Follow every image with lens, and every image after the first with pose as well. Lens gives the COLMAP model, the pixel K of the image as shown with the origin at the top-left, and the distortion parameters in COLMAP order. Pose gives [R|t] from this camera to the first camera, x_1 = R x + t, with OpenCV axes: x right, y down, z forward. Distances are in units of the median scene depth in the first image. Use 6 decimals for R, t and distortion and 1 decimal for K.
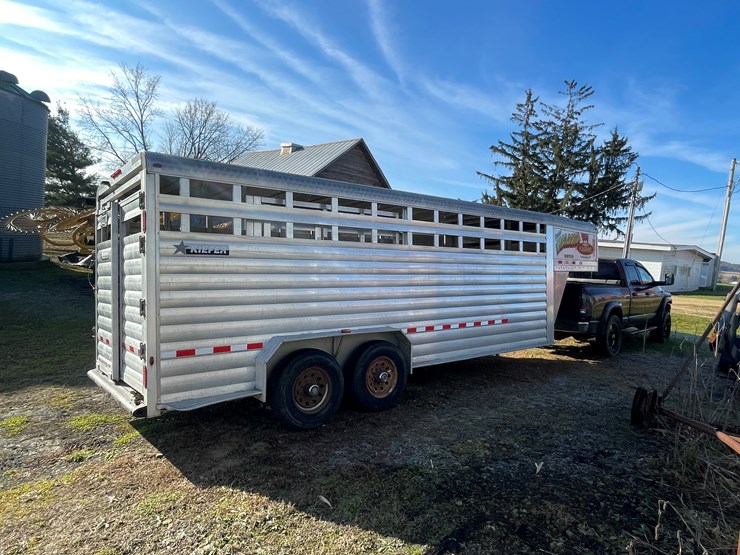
lens RADIAL K [[473.1, 0, 371.9], [0, 473.1, 281.0], [0, 0, 1]] dist [-0.000924, -0.000656]
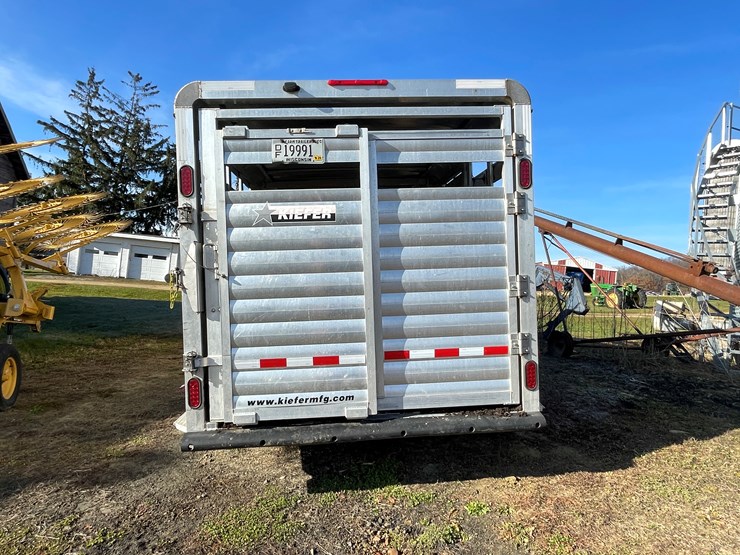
lens RADIAL K [[473.1, 0, 378.6], [0, 473.1, 274.7], [0, 0, 1]] dist [-0.000924, -0.000656]
pose [[0.579583, -0.022023, 0.814615, -0.444442], [0.034832, 0.999391, 0.002236, 0.011486], [-0.814168, 0.027079, 0.579997, 0.241011]]
